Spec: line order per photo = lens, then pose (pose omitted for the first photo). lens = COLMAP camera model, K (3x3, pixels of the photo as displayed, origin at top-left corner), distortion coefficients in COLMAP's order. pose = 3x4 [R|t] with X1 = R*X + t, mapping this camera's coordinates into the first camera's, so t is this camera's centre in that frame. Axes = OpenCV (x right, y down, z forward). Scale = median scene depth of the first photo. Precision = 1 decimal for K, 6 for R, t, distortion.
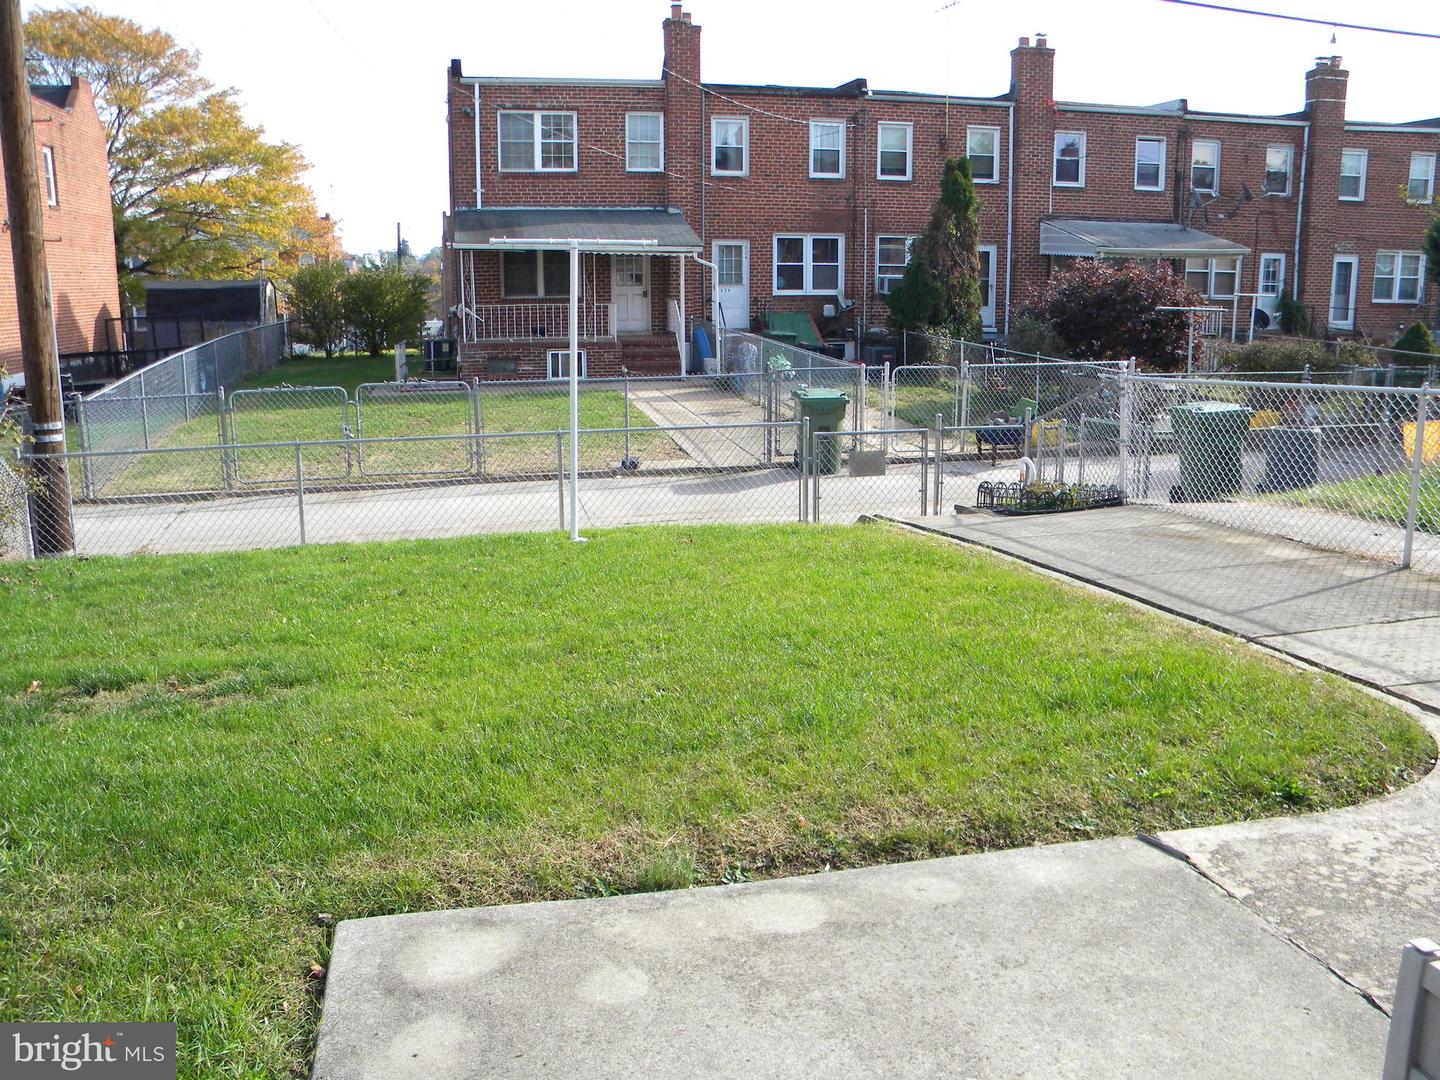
lens RADIAL K [[1164.5, 0, 721.3], [0, 1164.5, 506.6], [0, 0, 1]] dist [-0.206227, 0.177581]
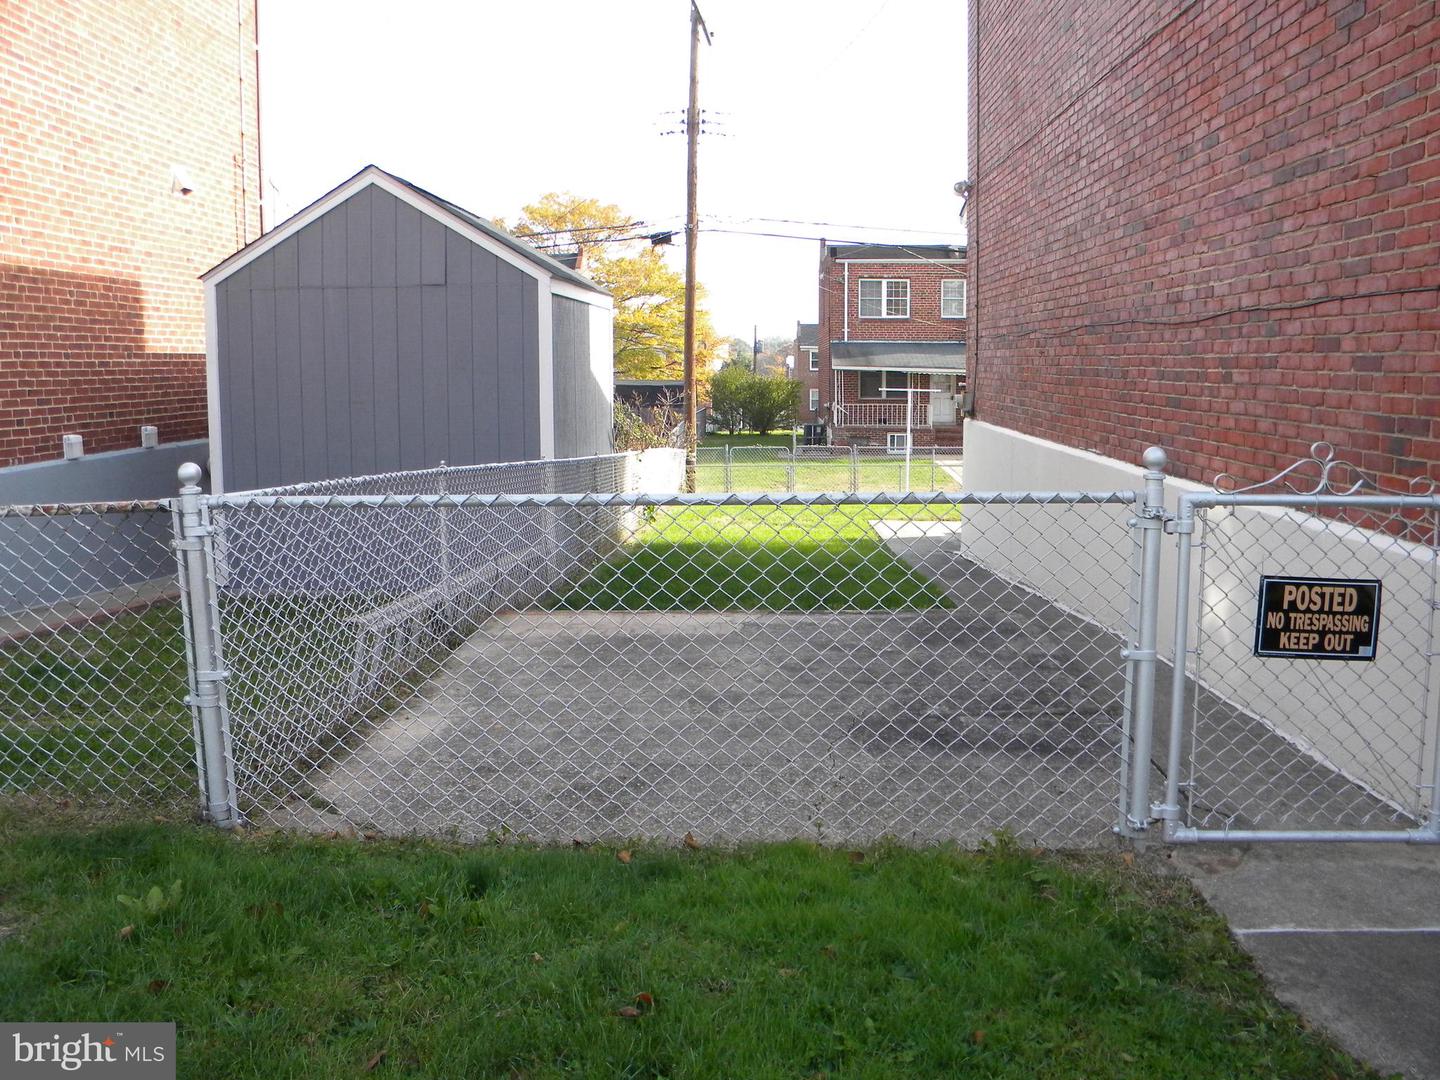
lens RADIAL K [[1164.5, 0, 721.3], [0, 1164.5, 506.6], [0, 0, 1]] dist [-0.206227, 0.177581]
pose [[0.961547, 0.031693, -0.272806, 0.063321], [-0.052119, 0.996326, -0.067954, 0.080961], [0.269650, 0.079560, 0.959666, -0.550787]]
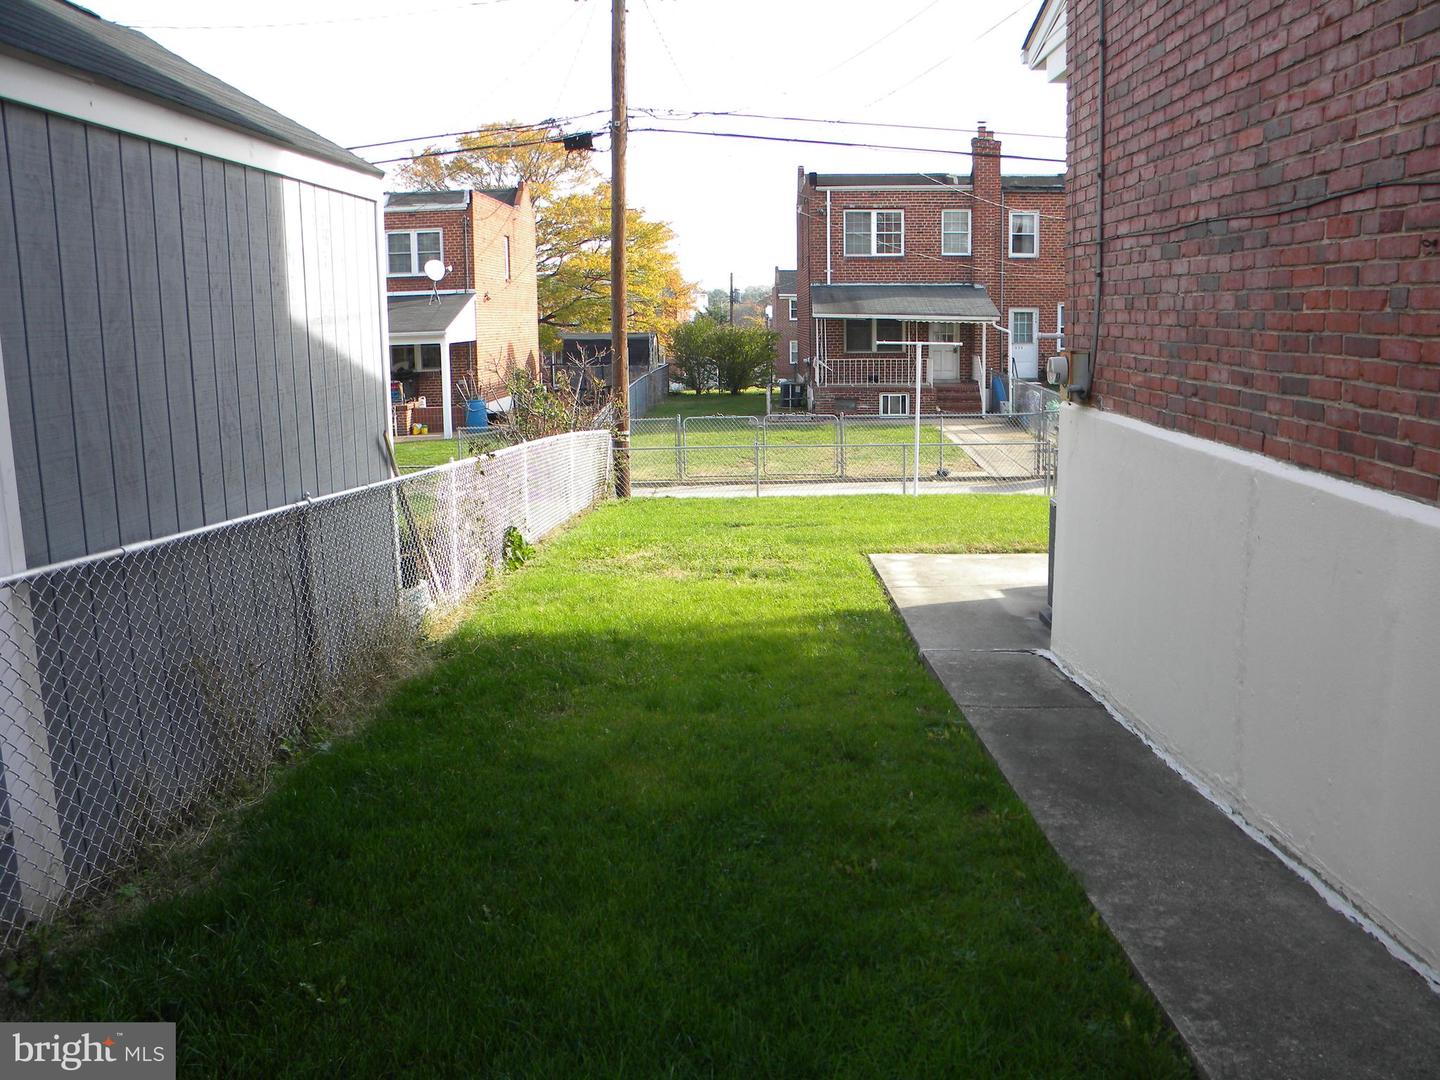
lens RADIAL K [[1164.5, 0, 721.3], [0, 1164.5, 506.6], [0, 0, 1]] dist [-0.206227, 0.177581]
pose [[0.965638, 0.030200, -0.258130, 0.019237], [-0.038622, 0.998872, -0.027617, 0.036049], [0.257005, 0.036637, 0.965715, -0.308048]]
